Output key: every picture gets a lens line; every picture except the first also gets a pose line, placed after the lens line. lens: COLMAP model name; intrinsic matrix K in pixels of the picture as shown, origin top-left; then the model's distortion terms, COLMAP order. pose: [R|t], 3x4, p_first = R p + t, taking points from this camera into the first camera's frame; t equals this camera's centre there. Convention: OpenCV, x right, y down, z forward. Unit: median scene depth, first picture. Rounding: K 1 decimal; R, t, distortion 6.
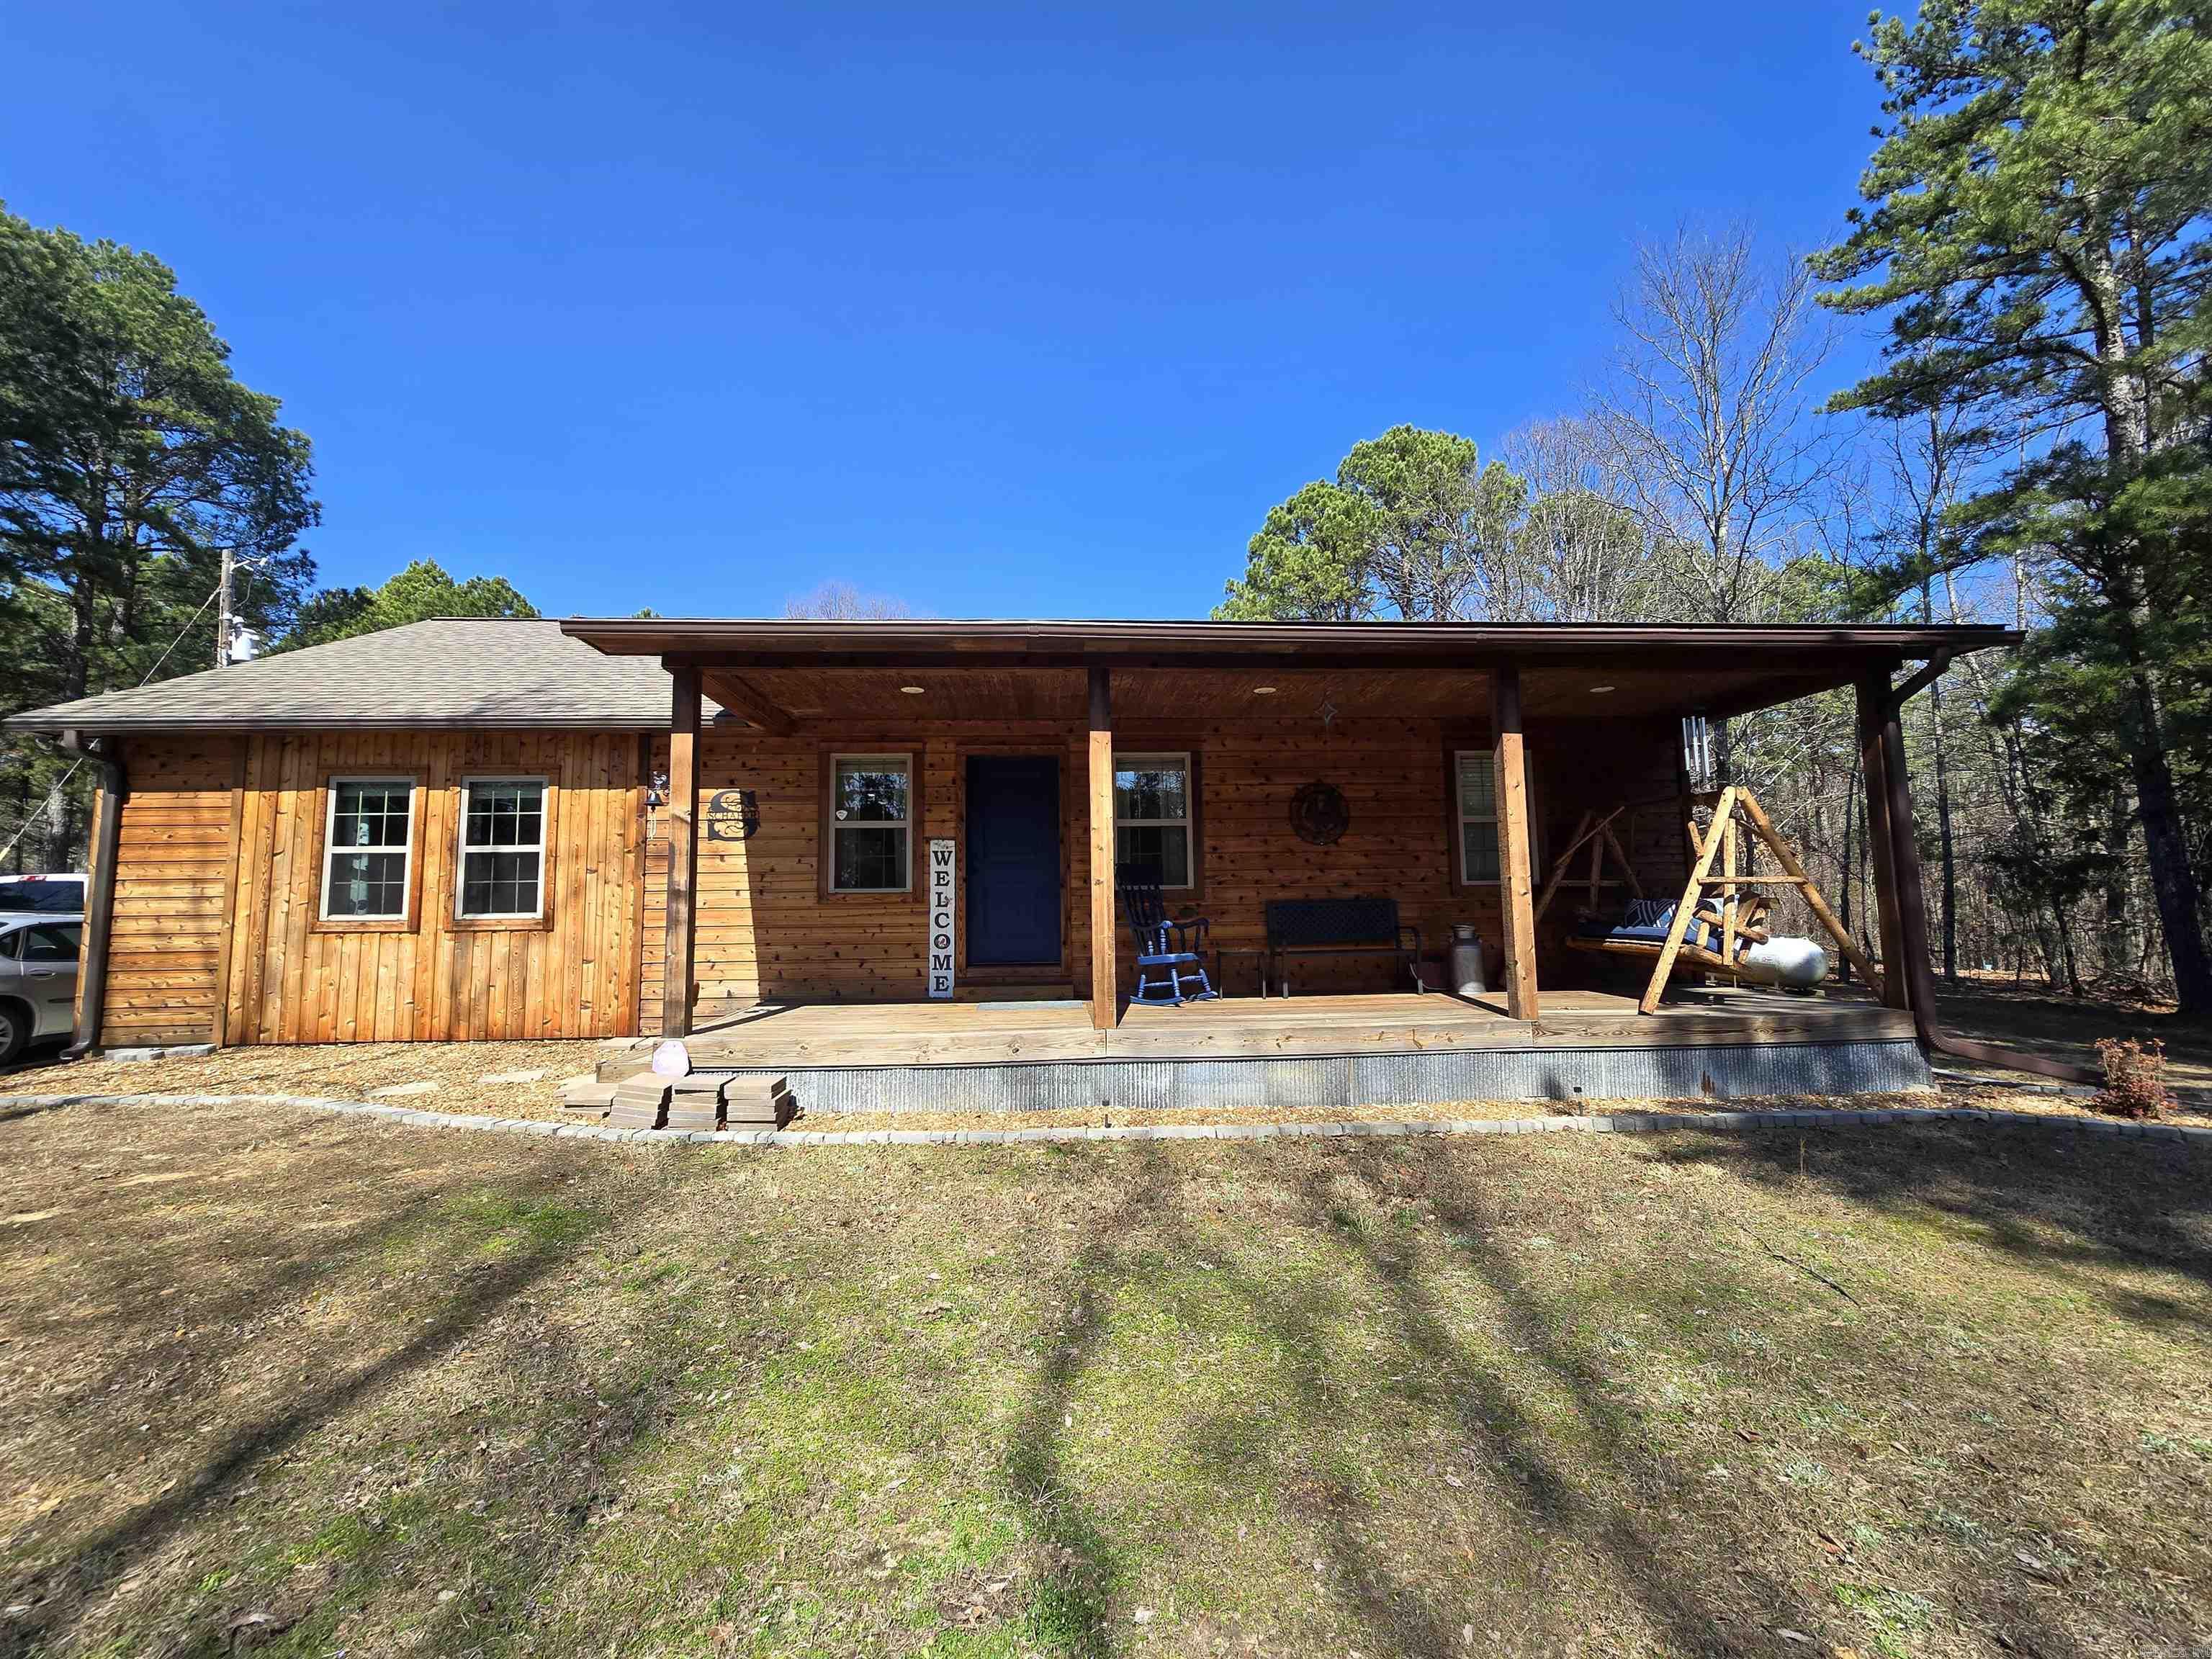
lens RADIAL K [[907.0, 0, 1094.4], [0, 907.0, 820.1], [0, 0, 1]] dist [-0.003000, 0.000237]
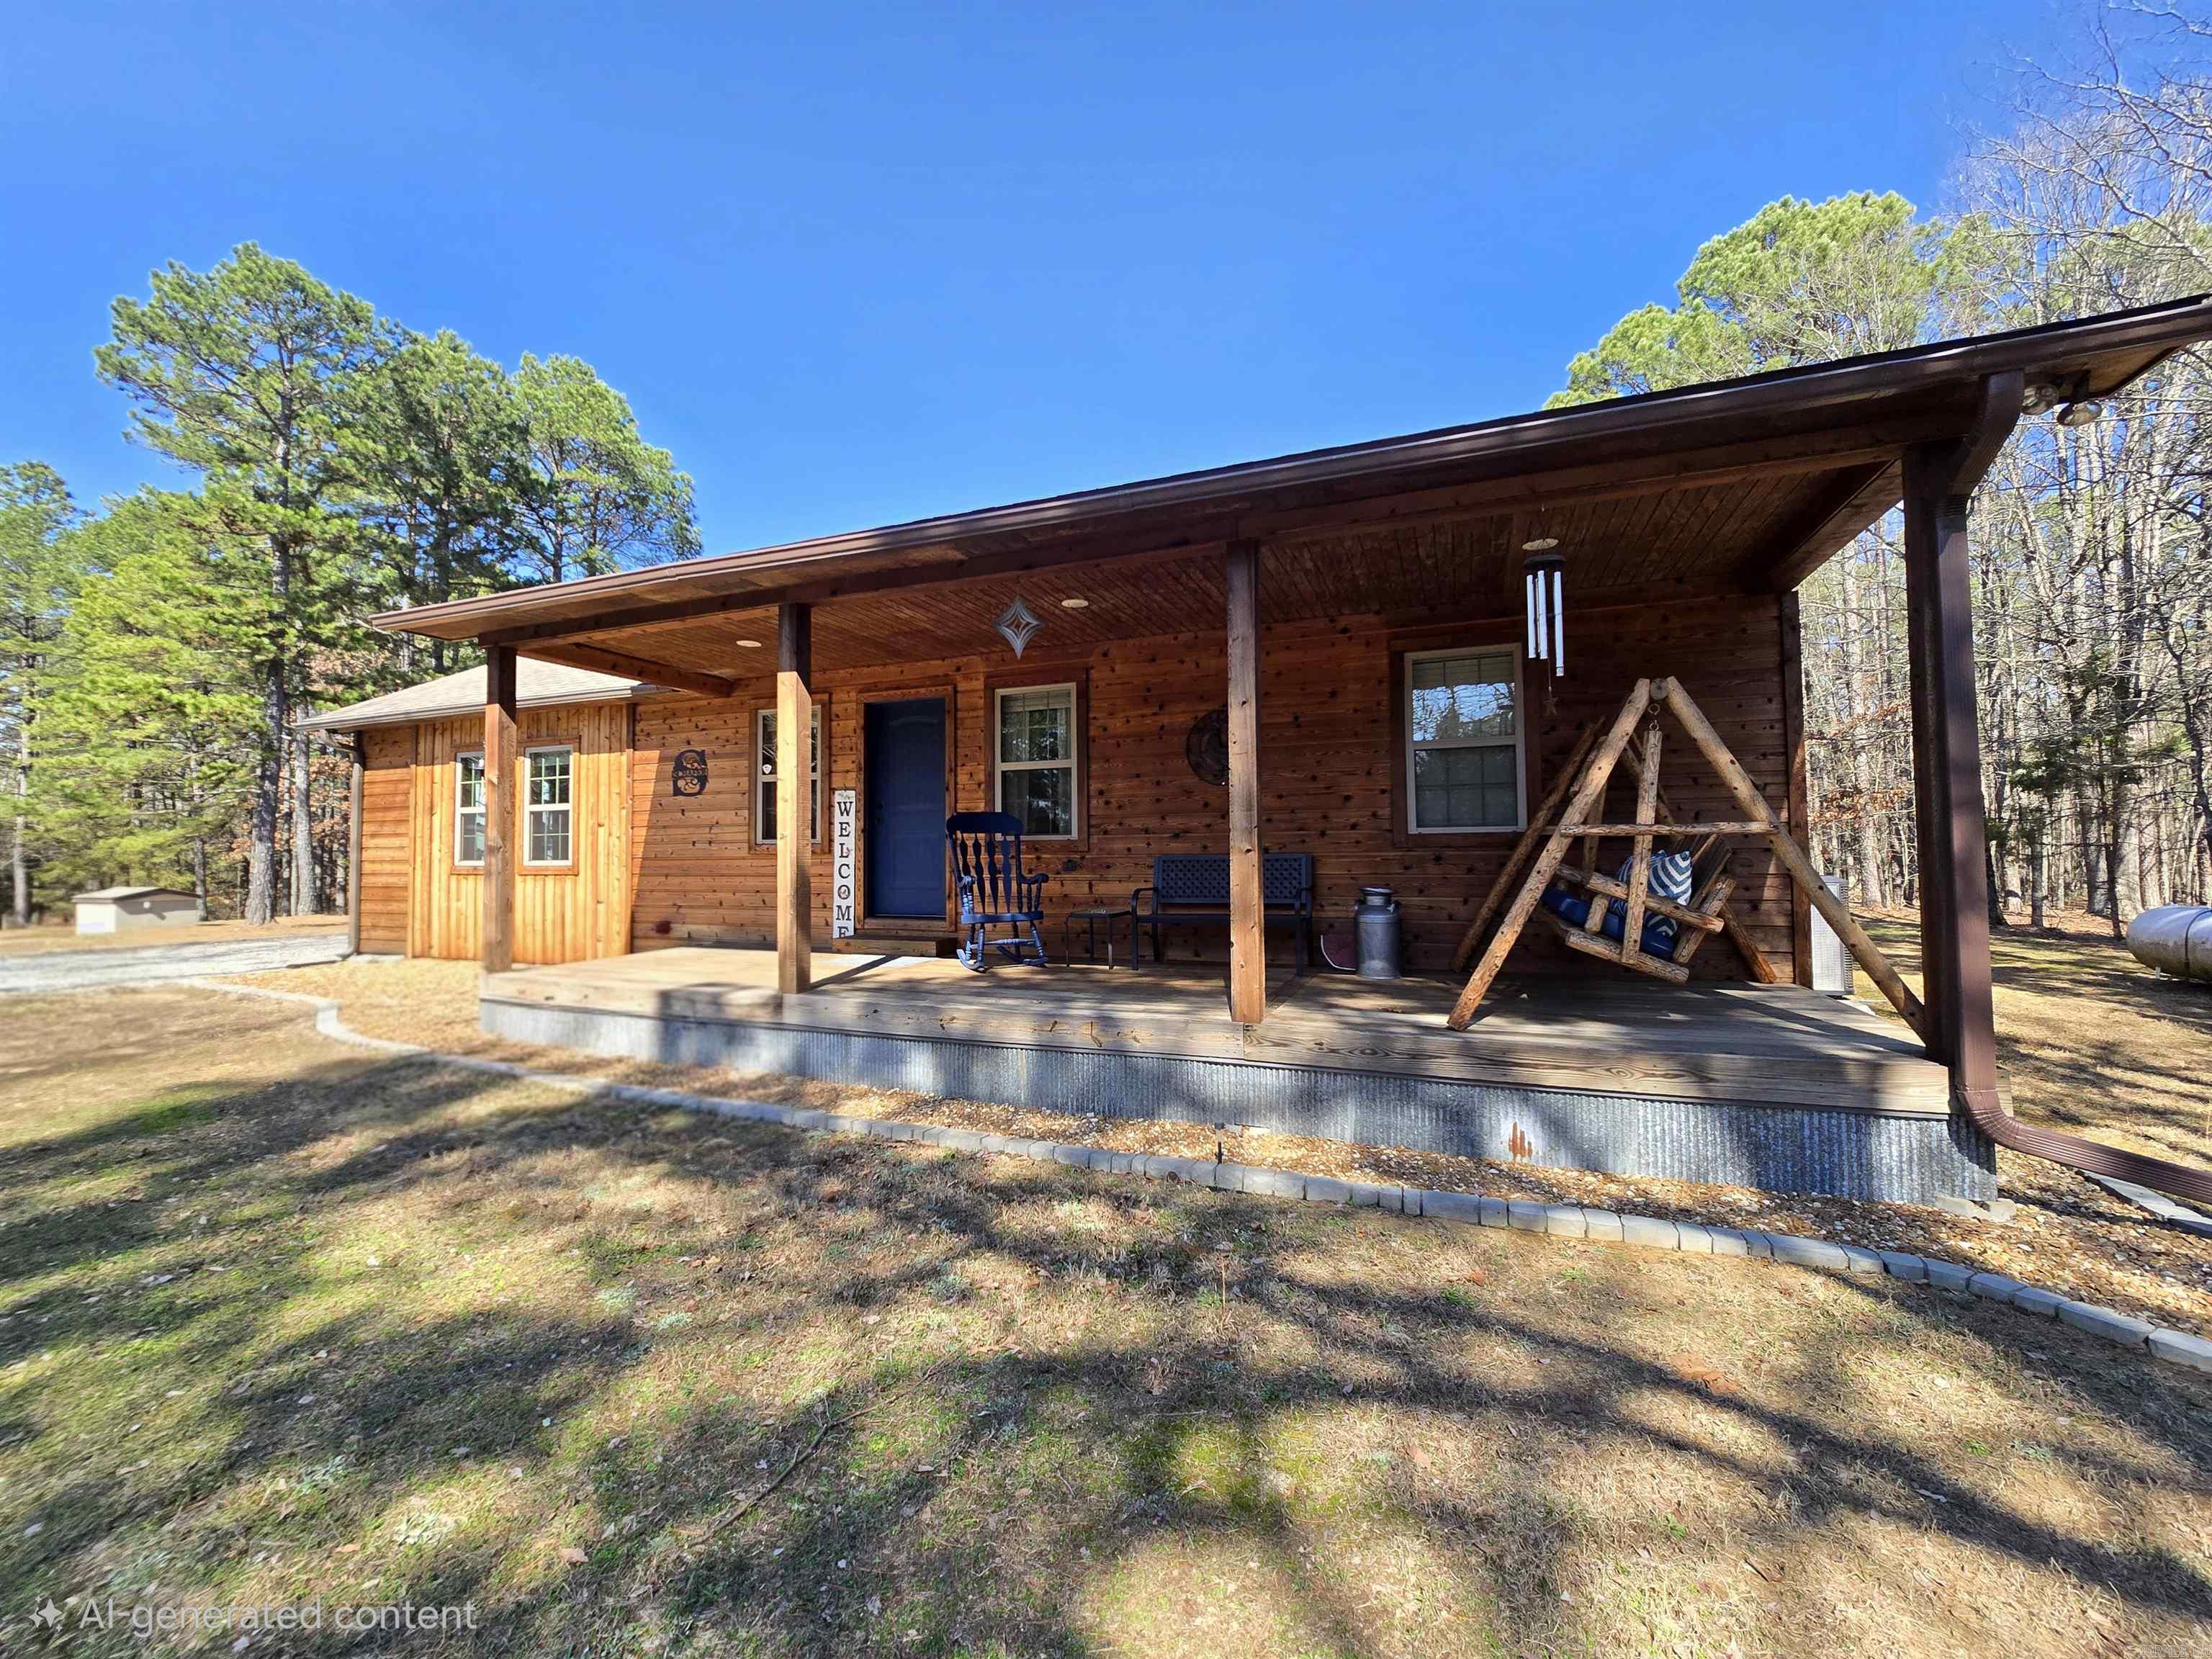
lens RADIAL K [[889.1, 0, 1092.6], [0, 889.1, 812.6], [0, 0, 1]] dist [0.010006, 0.000143]
pose [[0.903707, -0.014049, -0.427921, 0.498331], [0.040796, 0.997740, 0.053399, 0.005013], [0.426204, -0.065714, 0.902237, 0.234197]]
